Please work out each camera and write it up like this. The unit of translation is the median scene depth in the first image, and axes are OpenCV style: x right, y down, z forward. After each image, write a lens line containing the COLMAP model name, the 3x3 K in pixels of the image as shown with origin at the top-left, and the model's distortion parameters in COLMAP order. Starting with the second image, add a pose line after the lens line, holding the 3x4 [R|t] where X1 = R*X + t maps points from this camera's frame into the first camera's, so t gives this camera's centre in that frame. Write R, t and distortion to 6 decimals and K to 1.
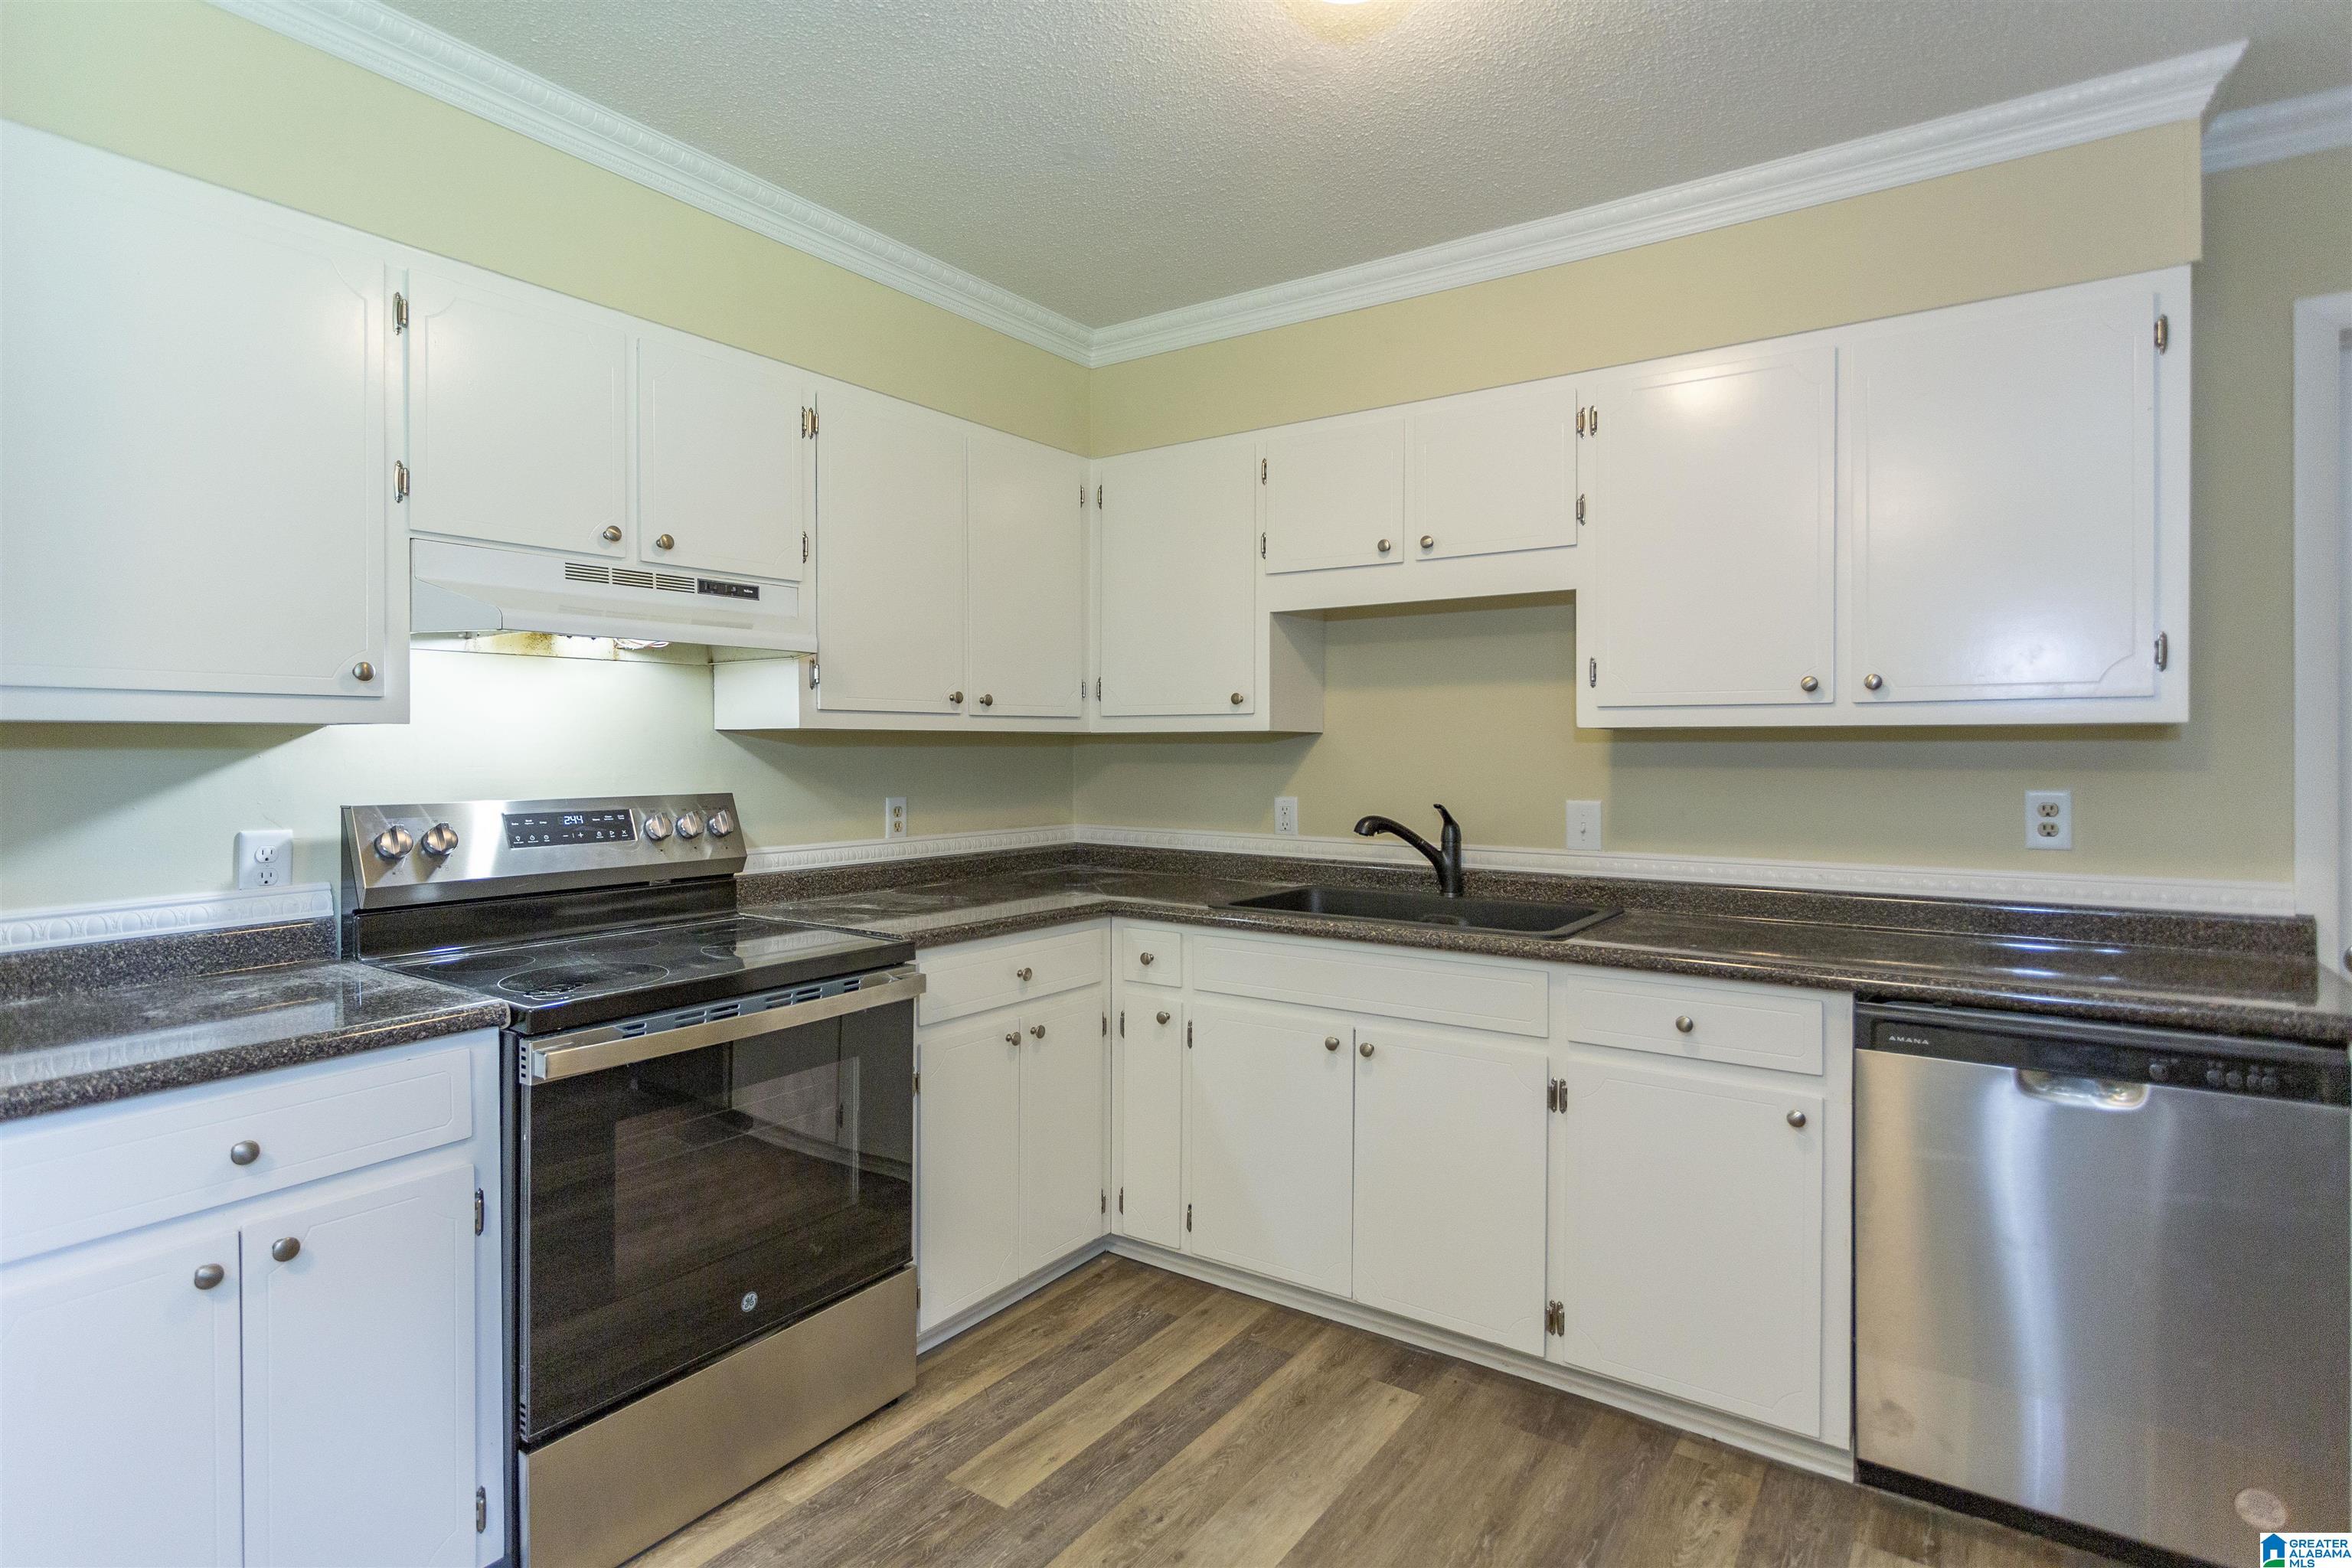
lens RADIAL K [[1188.0, 0, 1191.6], [0, 1188.0, 754.2], [0, 0, 1]] dist [-0.002694, 0.000568]
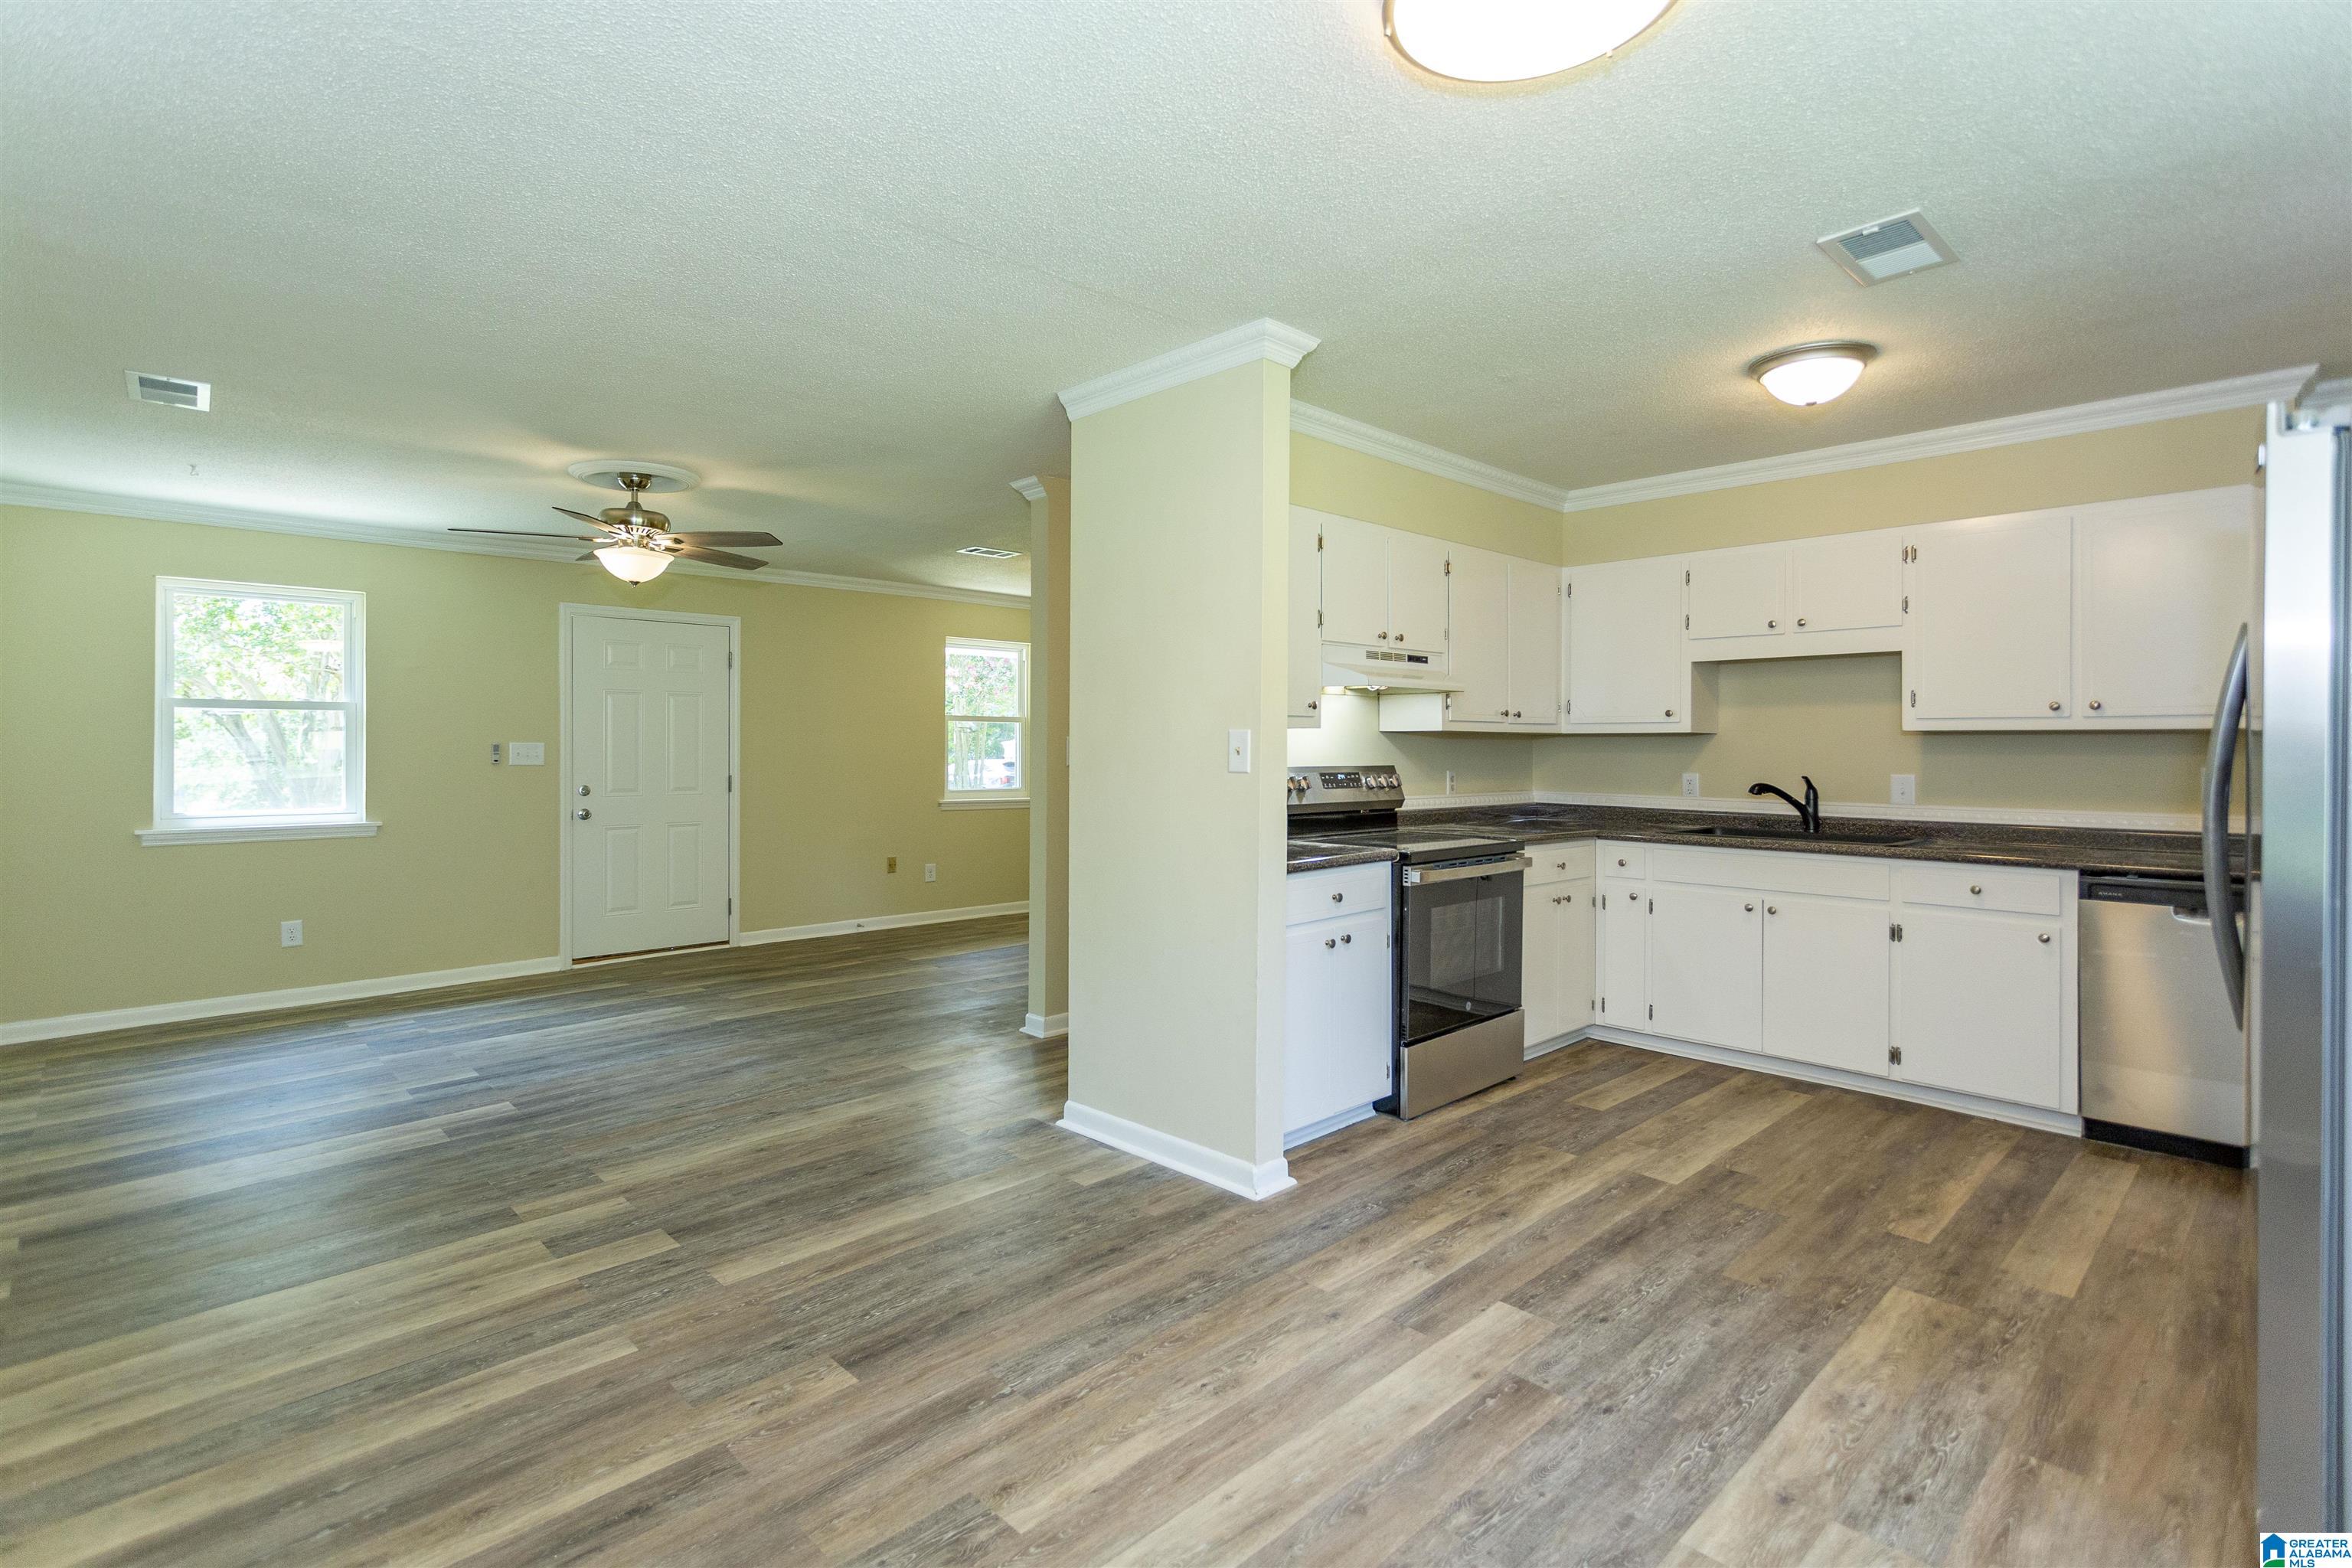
lens RADIAL K [[1131.2, 0, 1164.0], [0, 1131.2, 745.3], [0, 0, 1]] dist [0.005735, -0.000185]
pose [[0.977708, 0.002909, -0.209951, -0.414888], [-0.005098, 0.999938, -0.009884, 0.023499], [0.209909, 0.010734, 0.977662, -0.916093]]
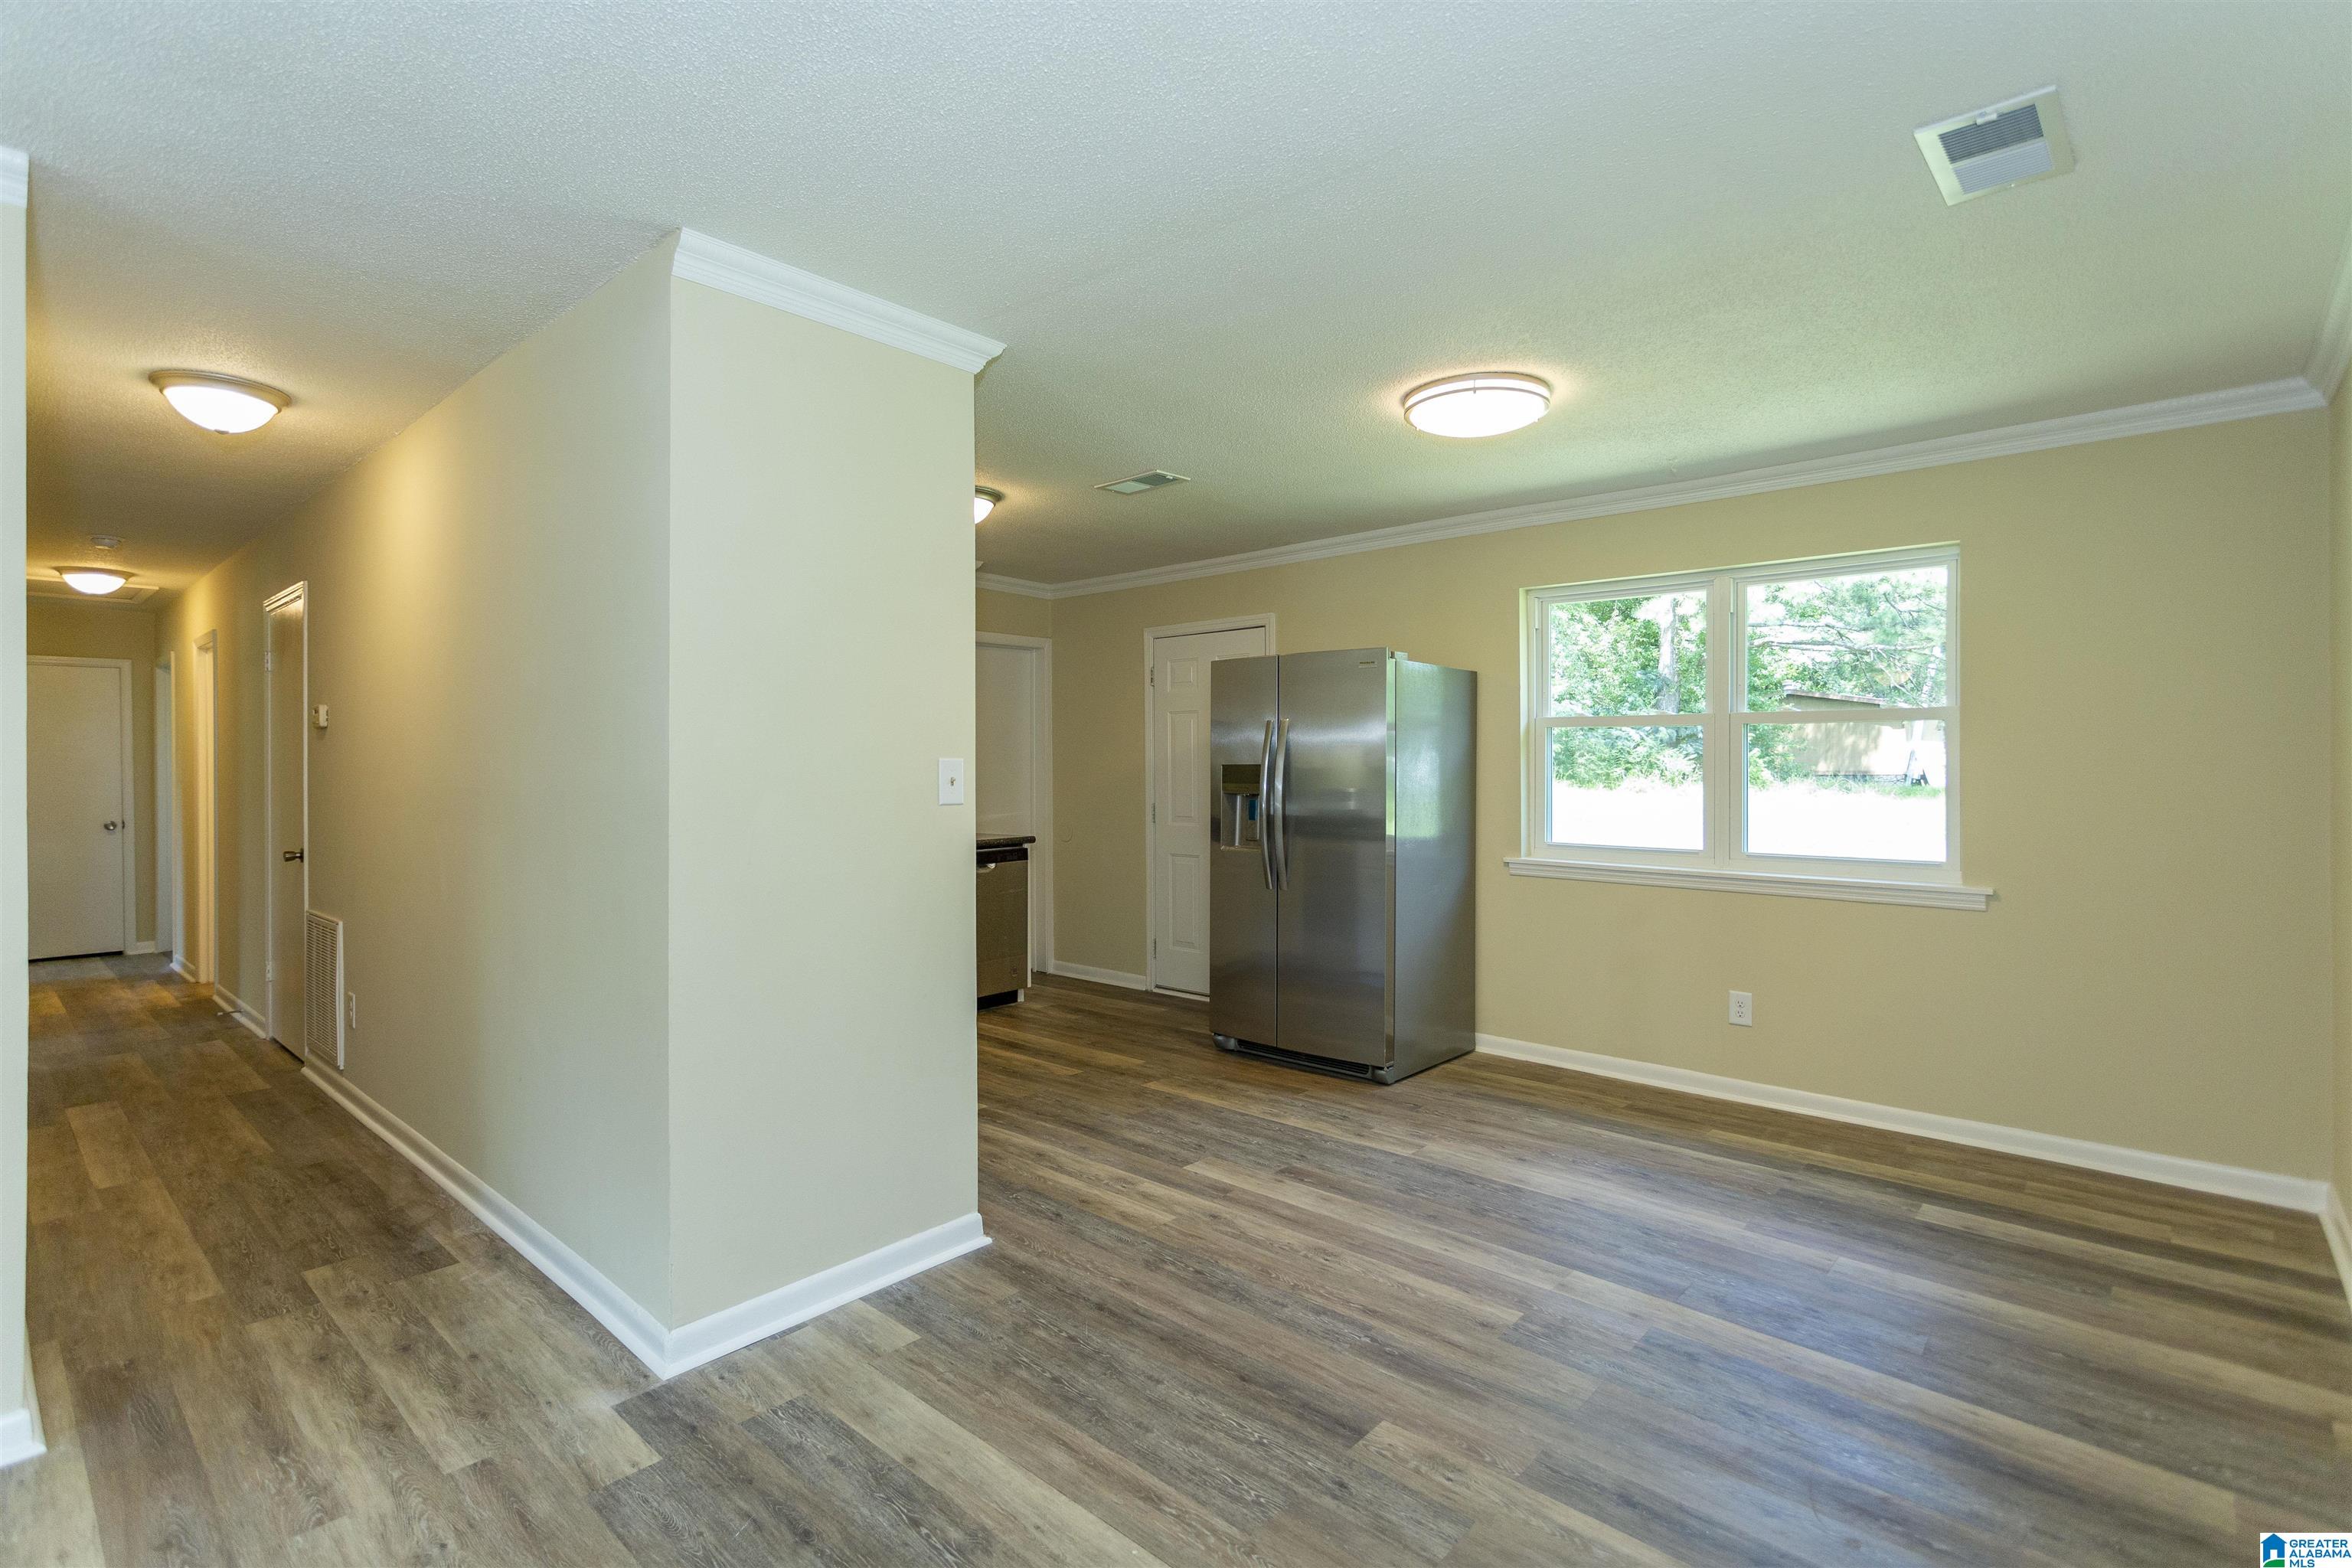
lens RADIAL K [[1131.2, 0, 1183.1], [0, 1131.2, 782.6], [0, 0, 1]] dist [0.005735, -0.000185]
pose [[0.111089, -0.012749, 0.993729, -1.860021], [0.011123, 0.999871, 0.011584, 0.004789], [-0.993748, 0.009766, 0.111217, 0.053805]]
